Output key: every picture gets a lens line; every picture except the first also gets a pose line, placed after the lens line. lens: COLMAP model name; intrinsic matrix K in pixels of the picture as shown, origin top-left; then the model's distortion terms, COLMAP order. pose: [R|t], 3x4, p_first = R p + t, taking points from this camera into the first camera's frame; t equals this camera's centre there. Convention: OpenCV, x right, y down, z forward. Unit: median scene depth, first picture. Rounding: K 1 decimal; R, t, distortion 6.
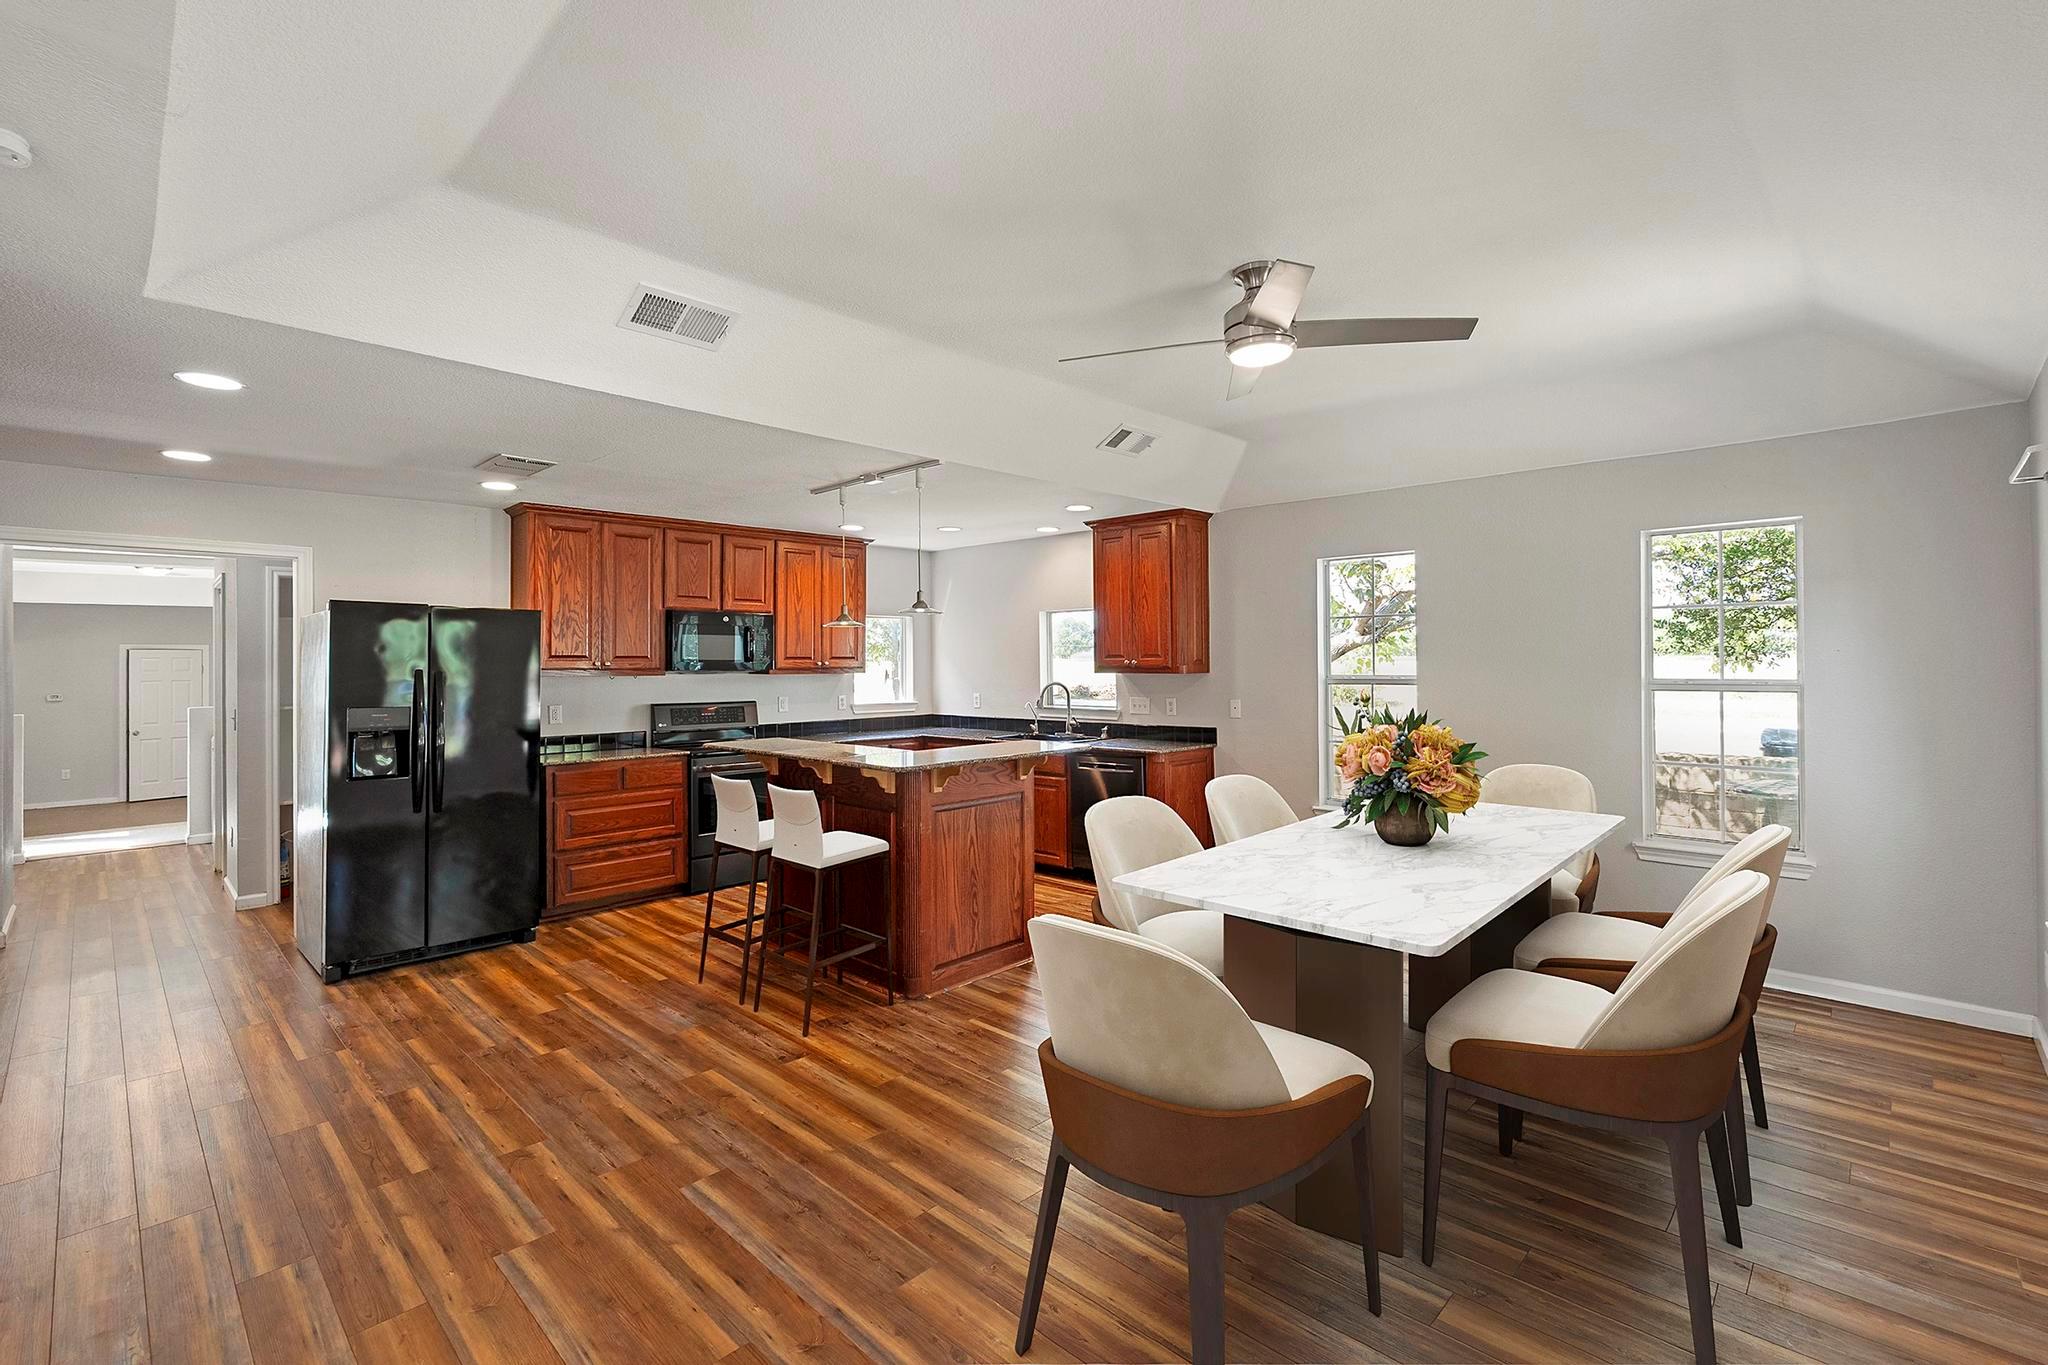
lens RADIAL K [[902.8, 0, 1025.1], [0, 902.8, 658.7], [0, 0, 1]] dist [0.000323, 0.000276]
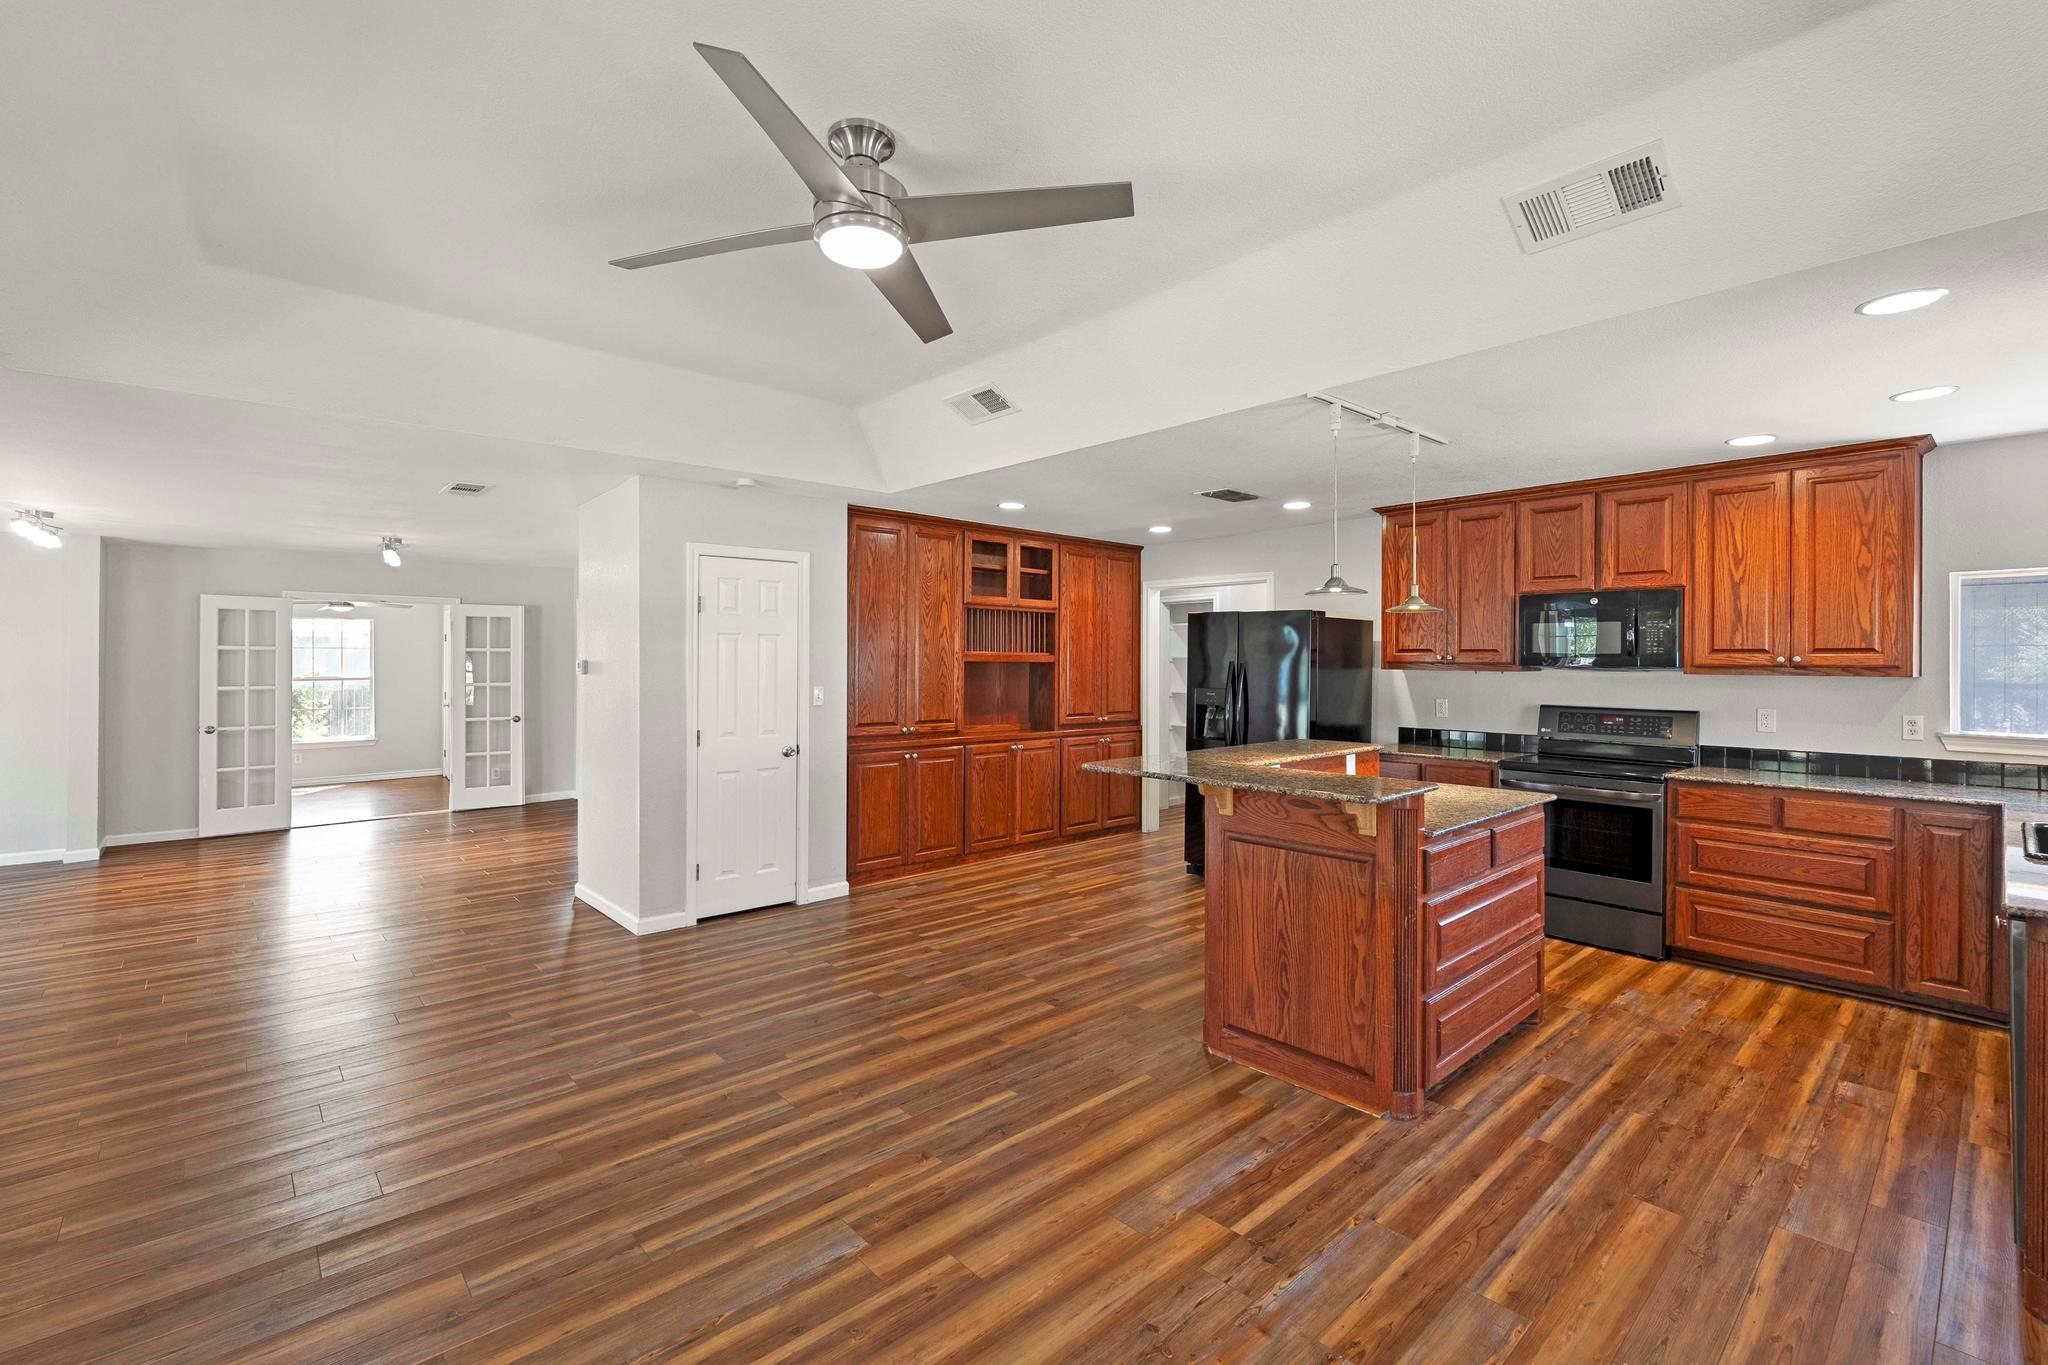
lens RADIAL K [[902.8, 0, 1025.1], [0, 902.8, 658.7], [0, 0, 1]] dist [0.000323, 0.000276]
pose [[-0.063742, 0.005165, -0.997953, 0.530748], [0.003026, 0.999983, 0.004982, 0.000650], [0.997962, -0.002702, -0.063756, 0.624688]]
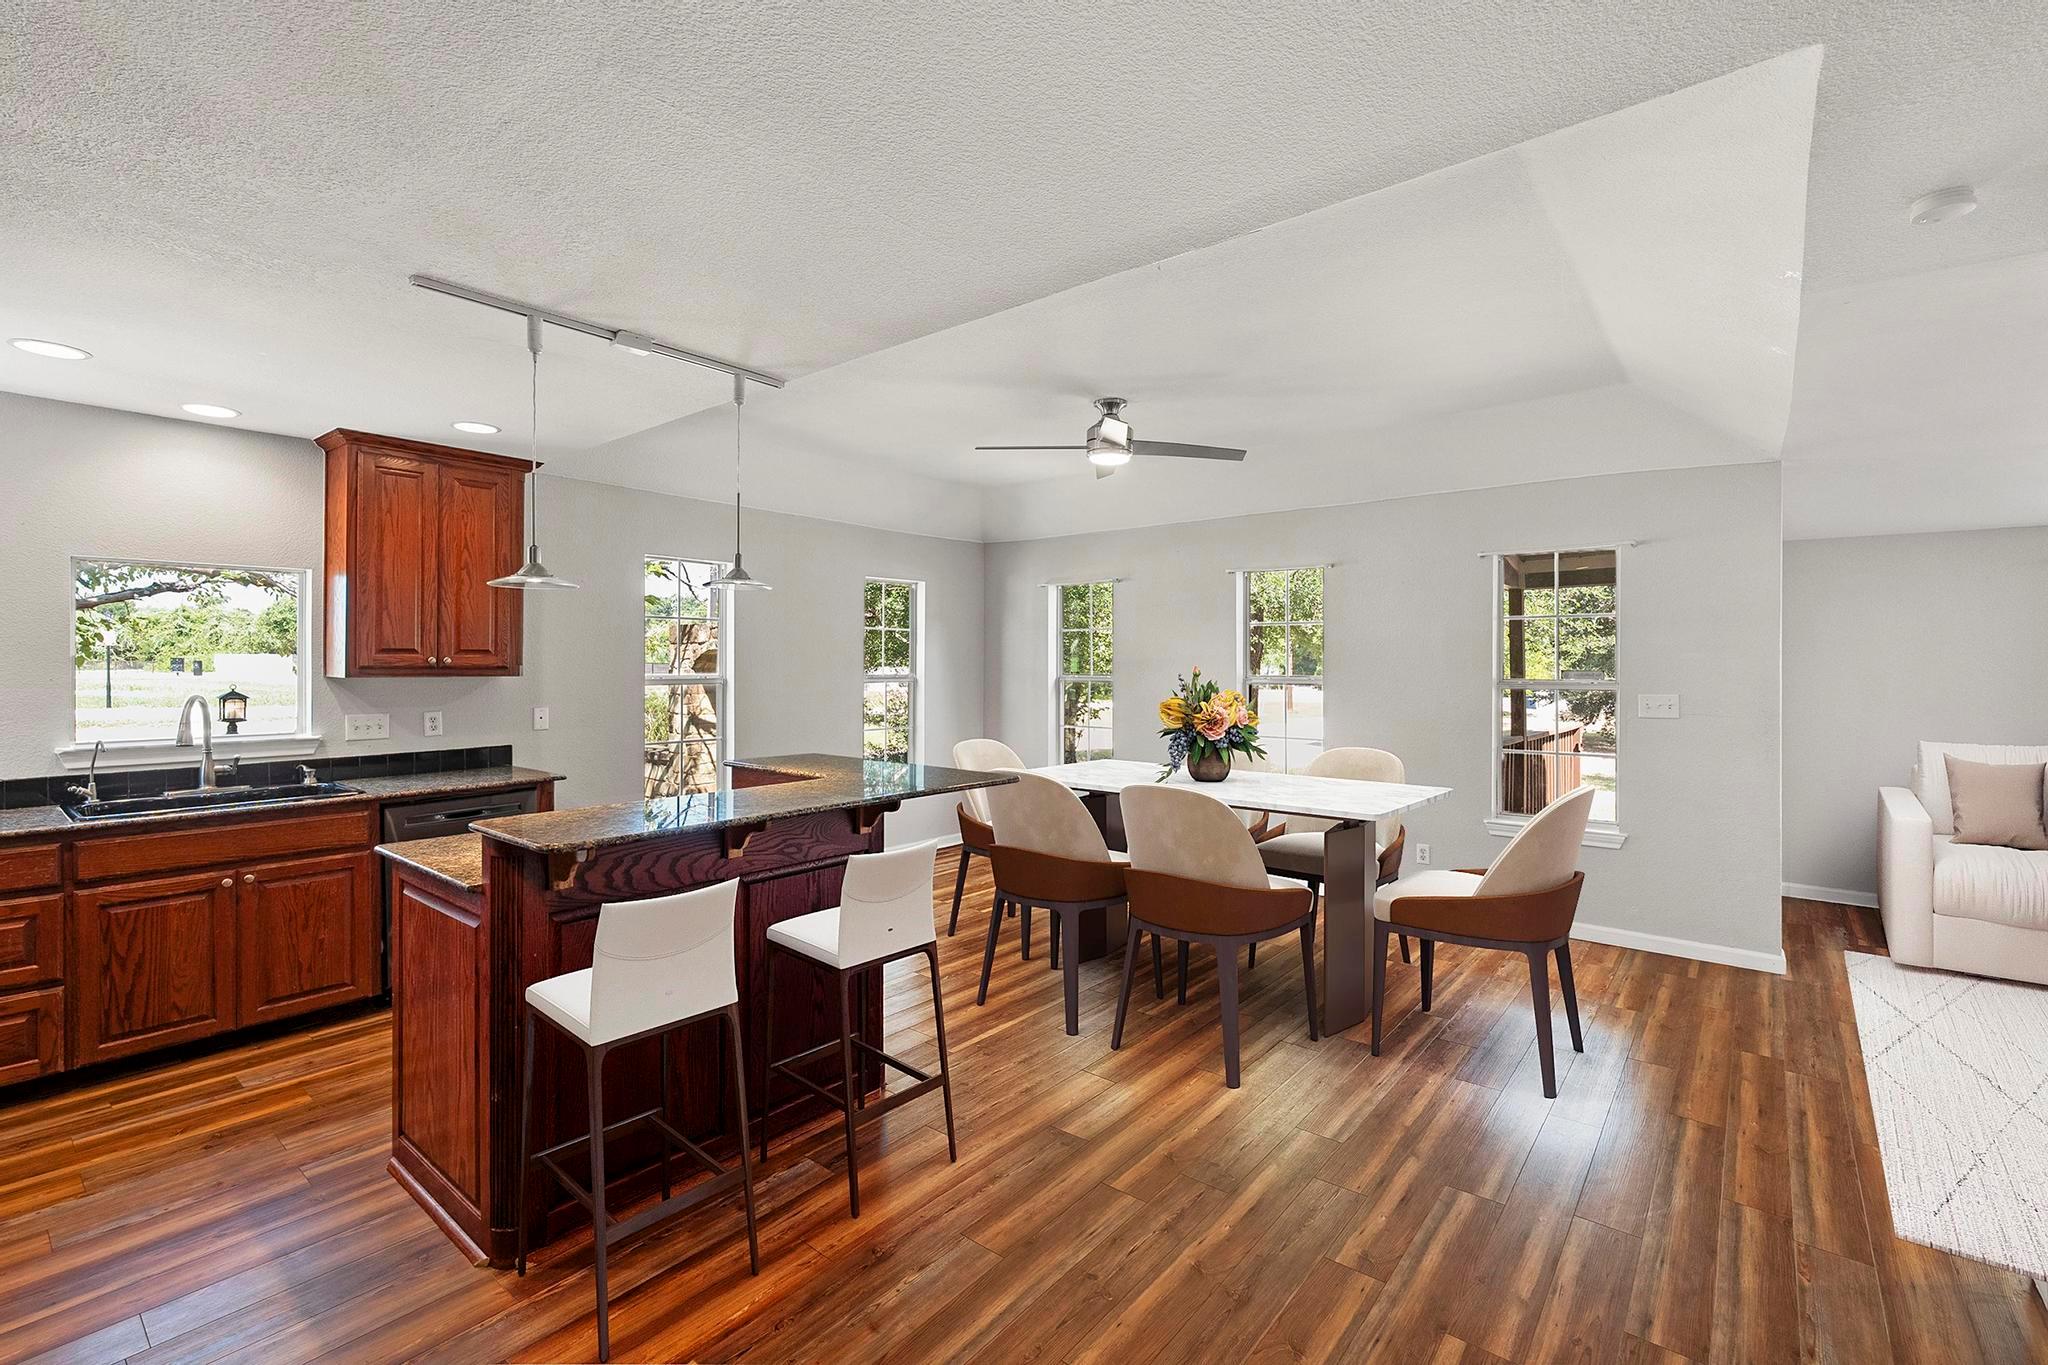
lens RADIAL K [[902.8, 0, 1025.1], [0, 902.8, 658.7], [0, 0, 1]] dist [0.000323, 0.000276]
pose [[-0.082492, 0.011808, 0.996522, -0.651890], [-0.005552, 0.999909, -0.012307, 0.009405], [-0.996576, -0.006548, -0.082419, 0.666869]]
